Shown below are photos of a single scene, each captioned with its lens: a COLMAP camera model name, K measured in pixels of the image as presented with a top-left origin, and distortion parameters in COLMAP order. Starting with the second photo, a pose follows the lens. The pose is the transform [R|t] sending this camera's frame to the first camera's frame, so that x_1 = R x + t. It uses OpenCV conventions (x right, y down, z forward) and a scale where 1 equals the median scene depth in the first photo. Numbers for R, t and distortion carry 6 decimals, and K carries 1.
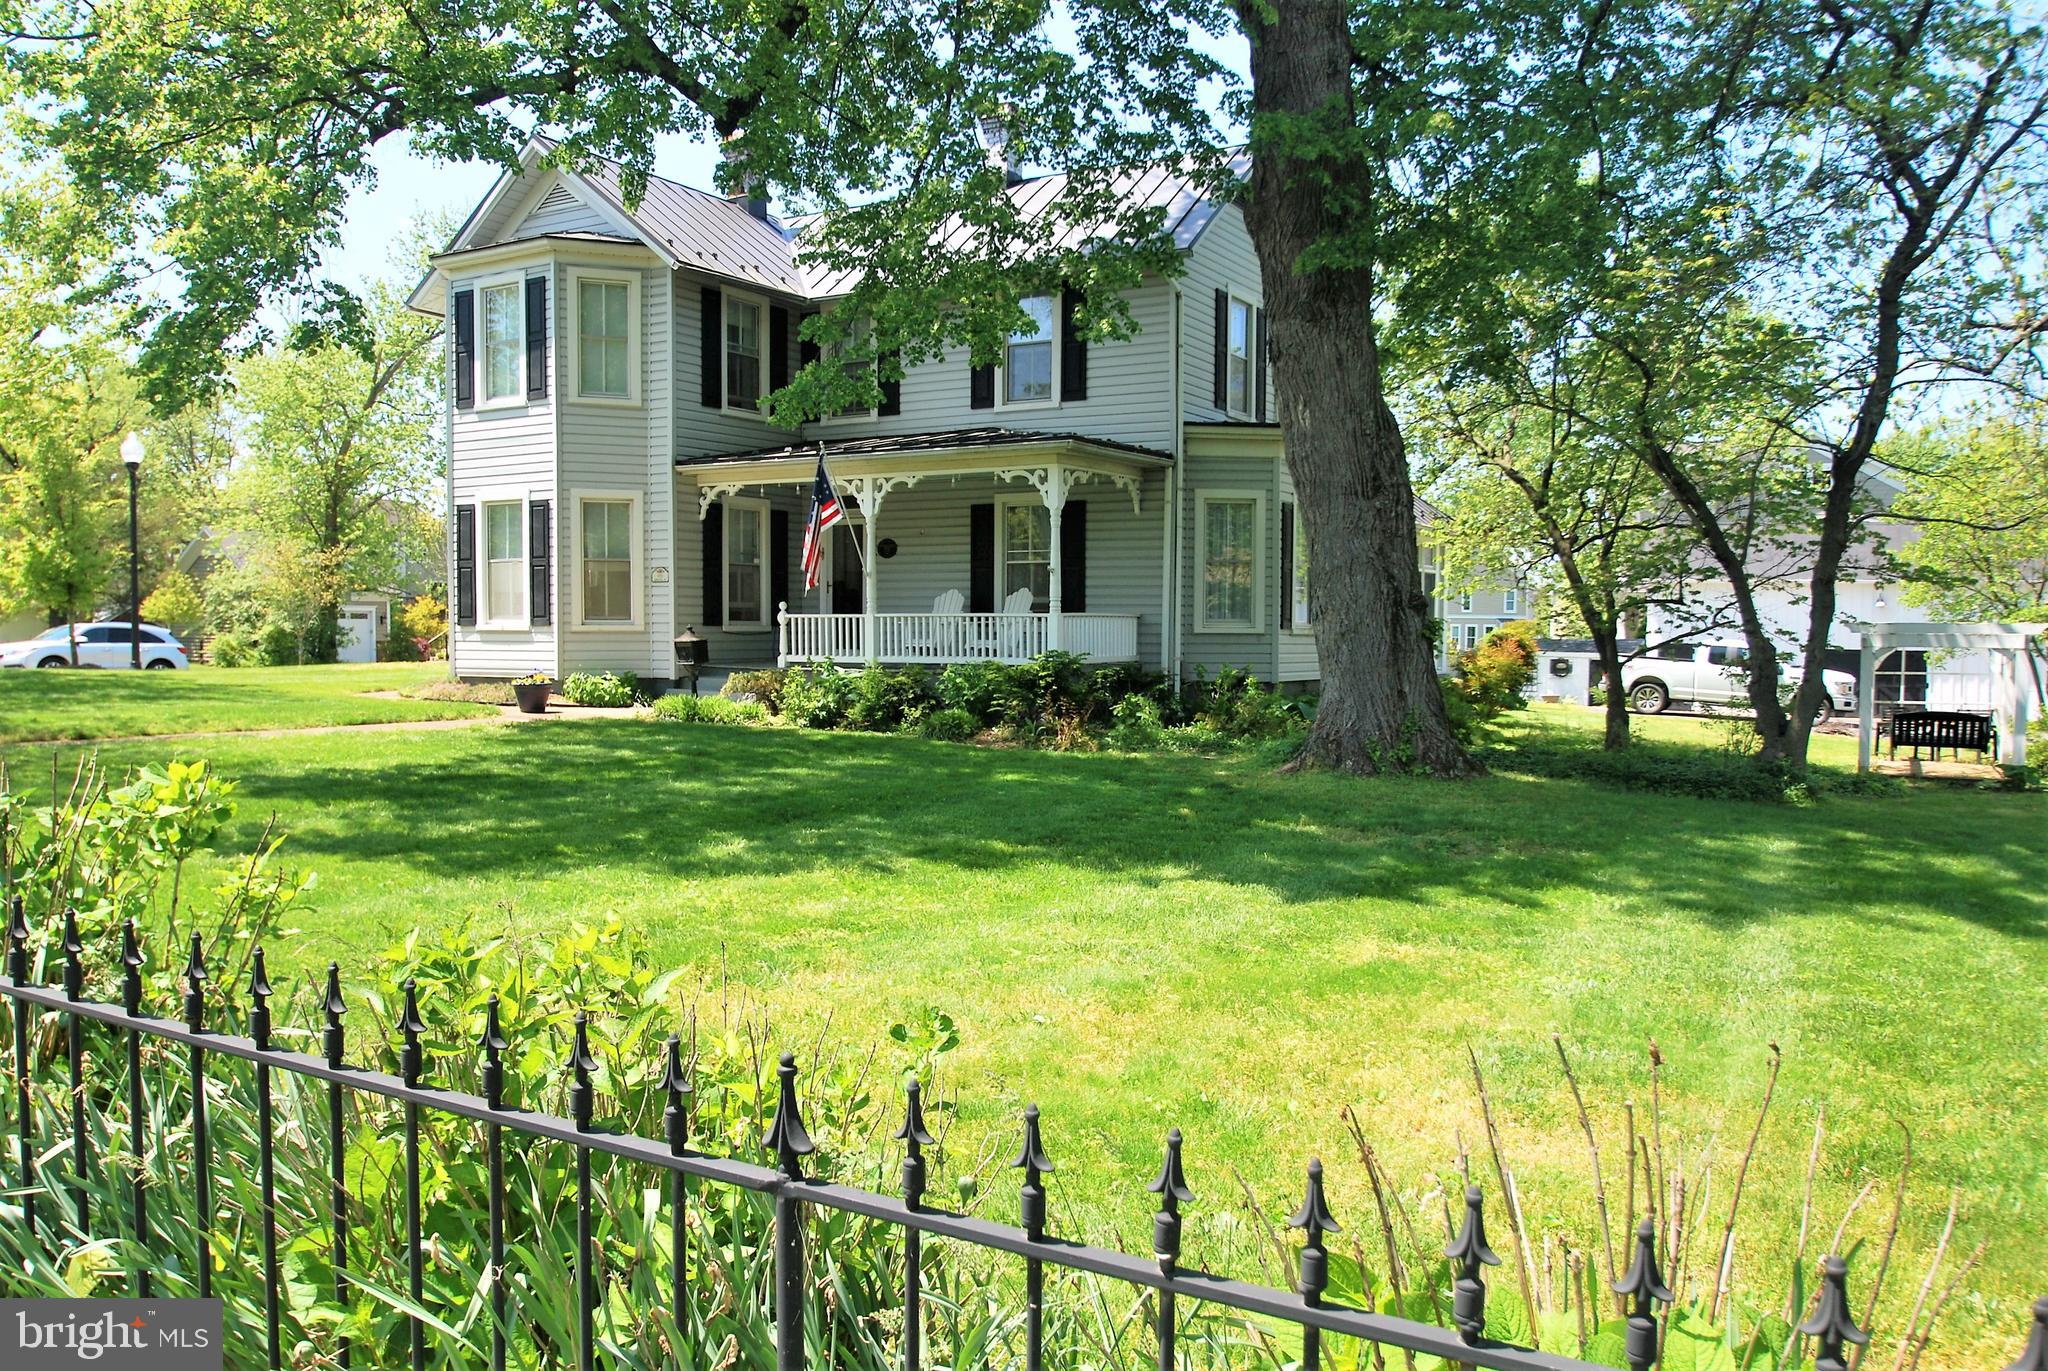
lens RADIAL K [[1504.2, 0, 1027.6], [0, 1504.2, 677.6], [0, 0, 1]] dist [-0.041258, 0.001082]
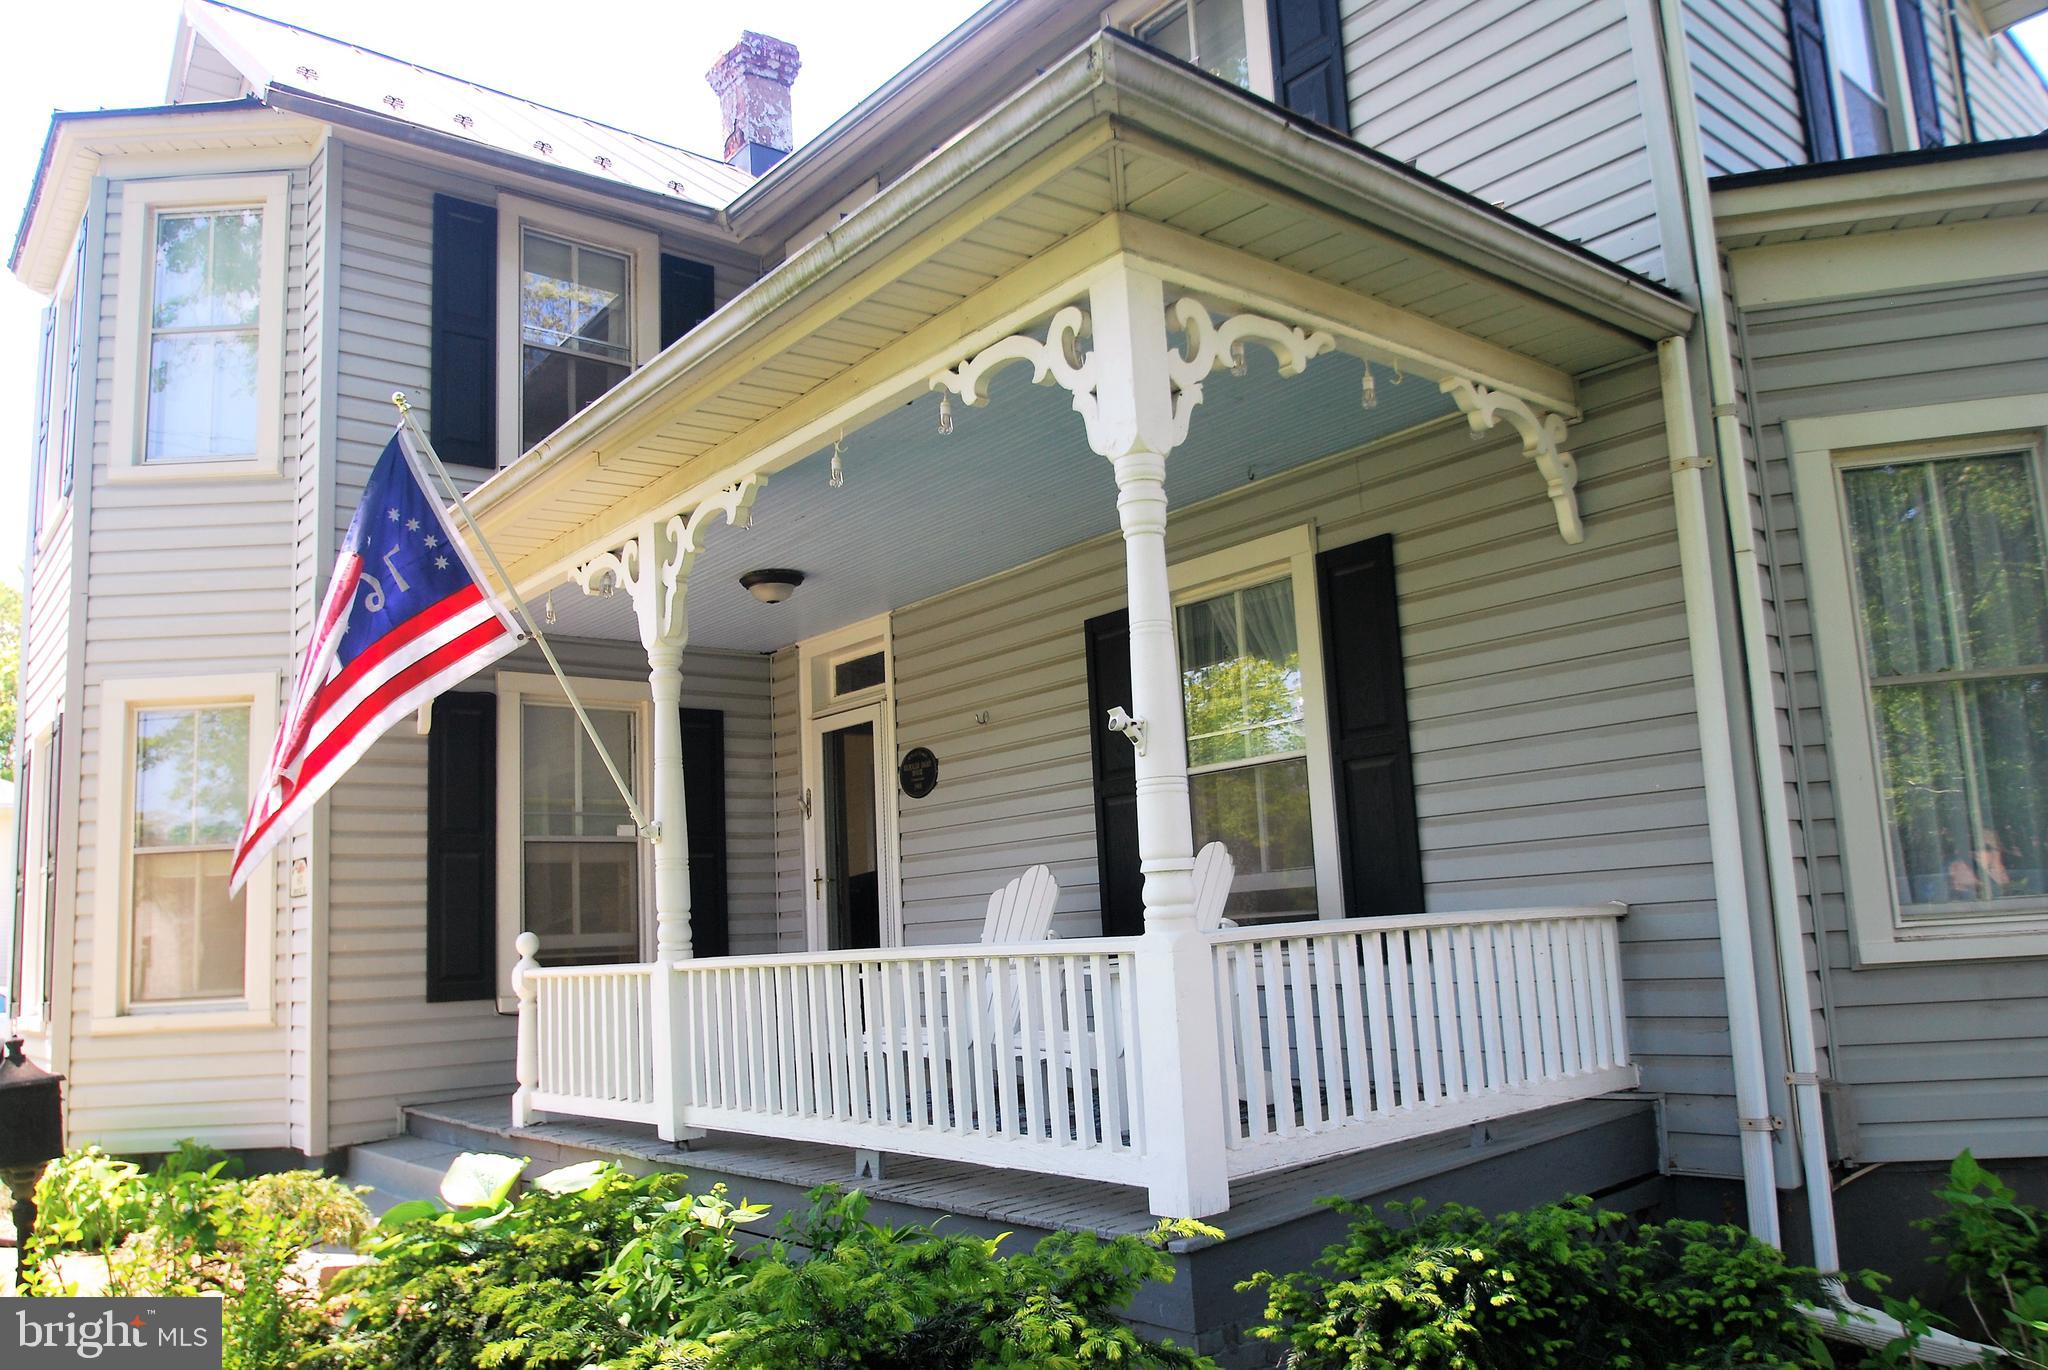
lens RADIAL K [[1504.2, 0, 1018.3], [0, 1504.2, 703.5], [0, 0, 1]] dist [-0.041258, 0.001082]
pose [[0.940768, -0.105737, -0.322141, 0.061408], [0.045007, 0.980665, -0.190450, -0.031280], [0.336050, 0.164671, 0.927337, 0.703990]]
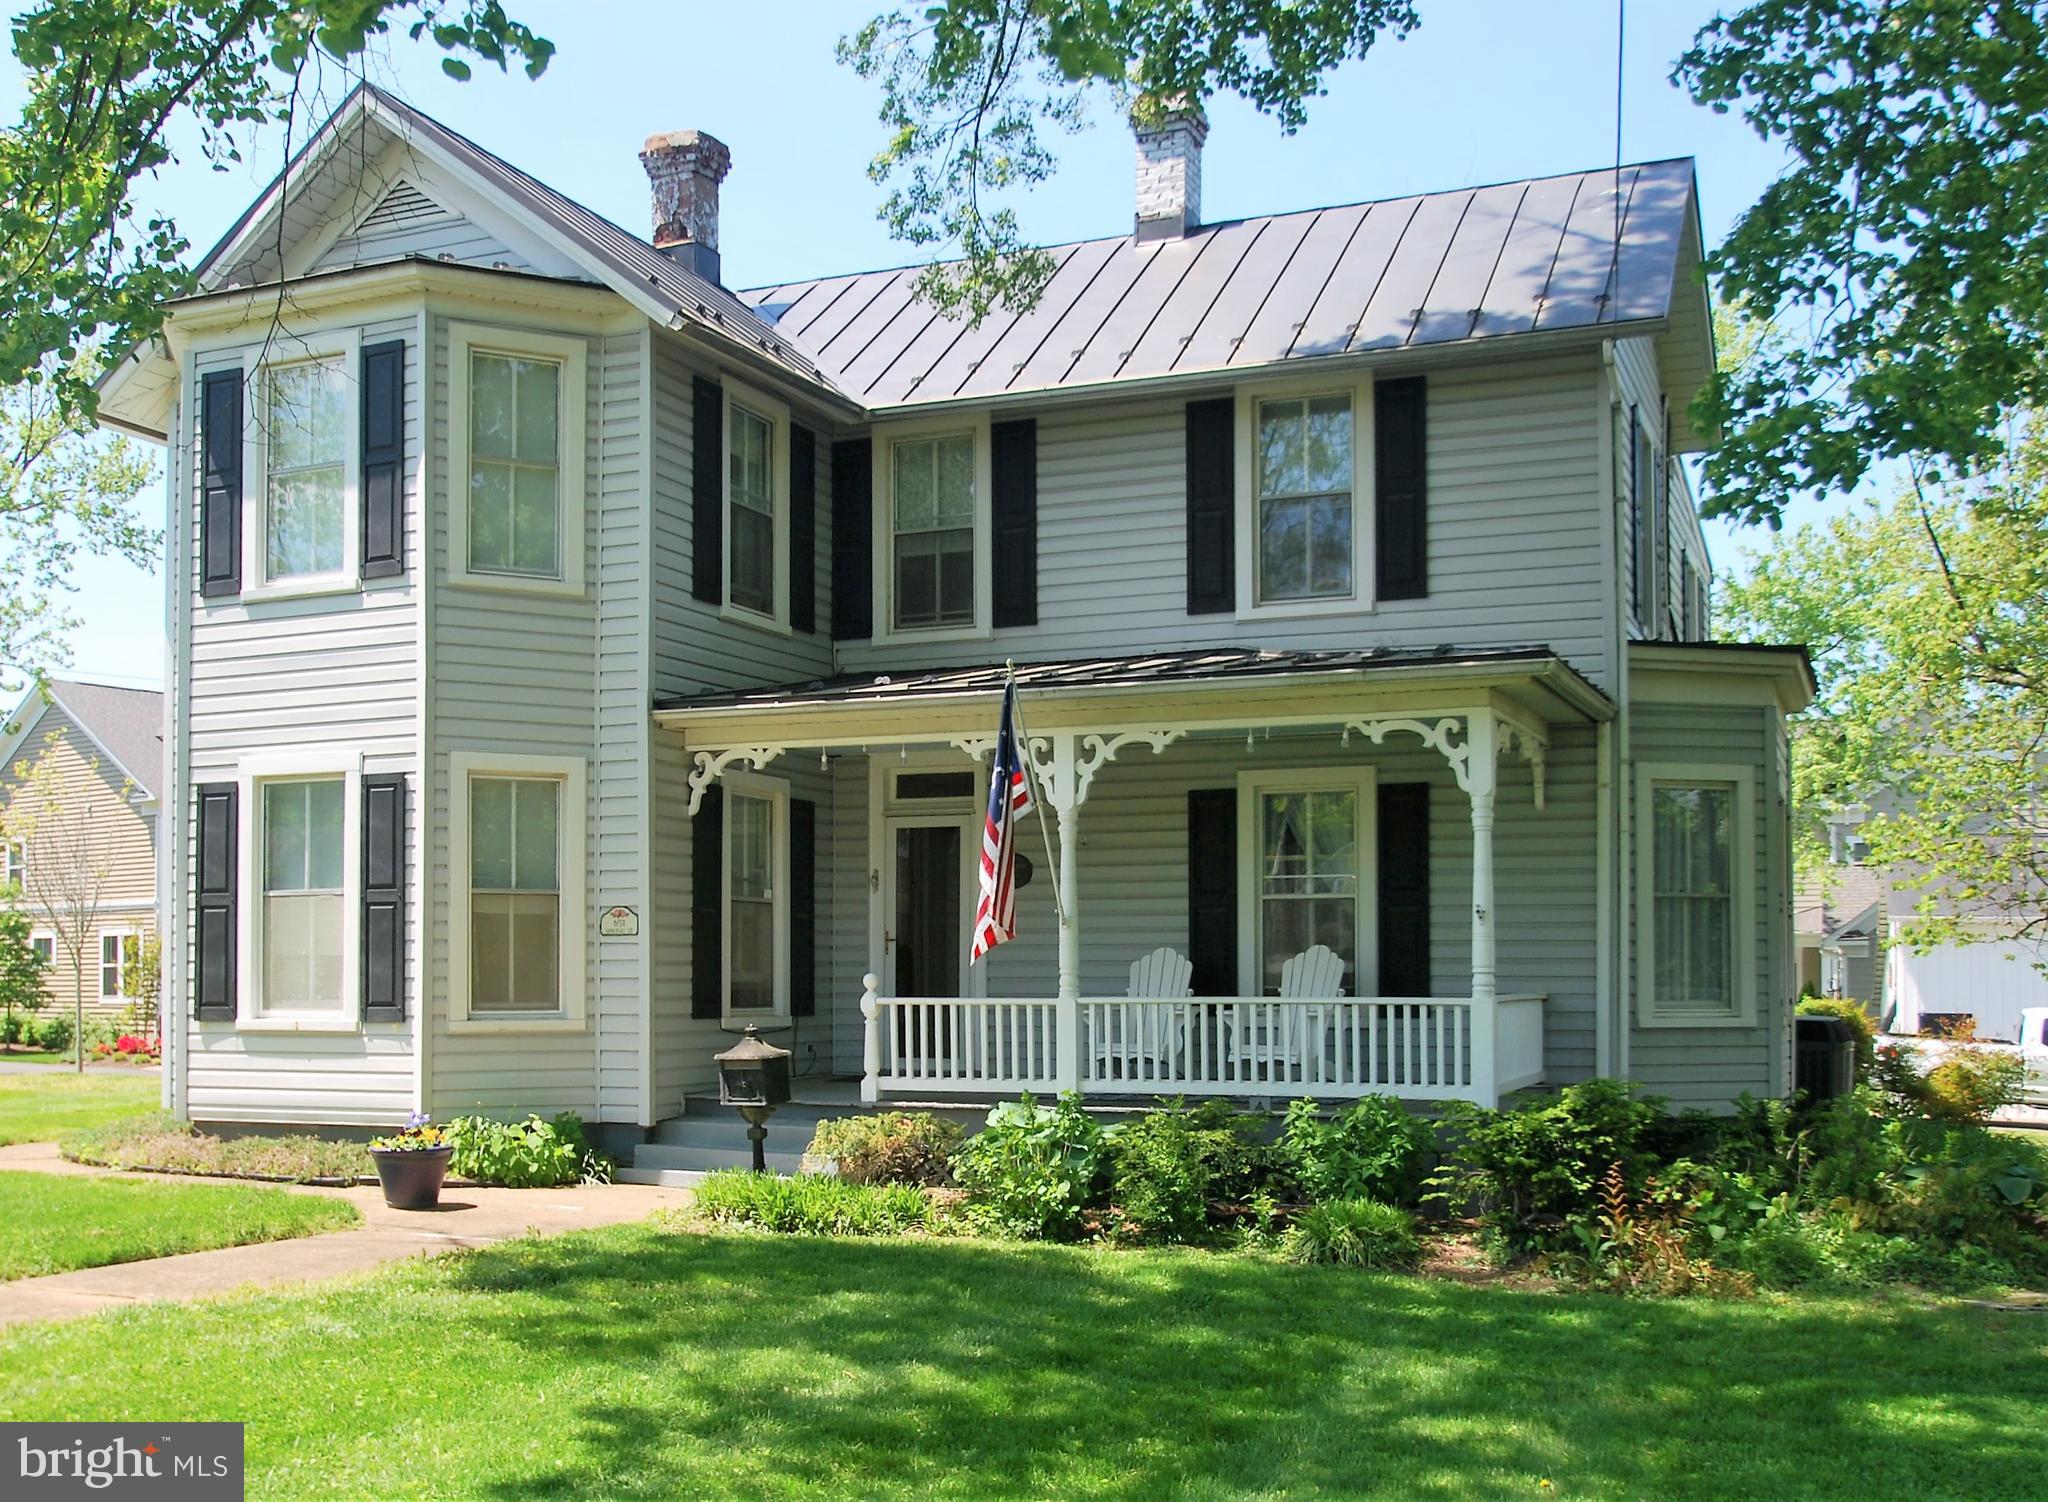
lens RADIAL K [[2129.7, 0, 986.9], [0, 2129.7, 904.6], [0, 0, 1]] dist [-0.050406, 0.000000]
pose [[0.992894, -0.000640, 0.119000, -0.209067], [0.009106, 0.997463, -0.070608, -0.022079], [-0.118652, 0.071190, 0.990381, 0.268479]]
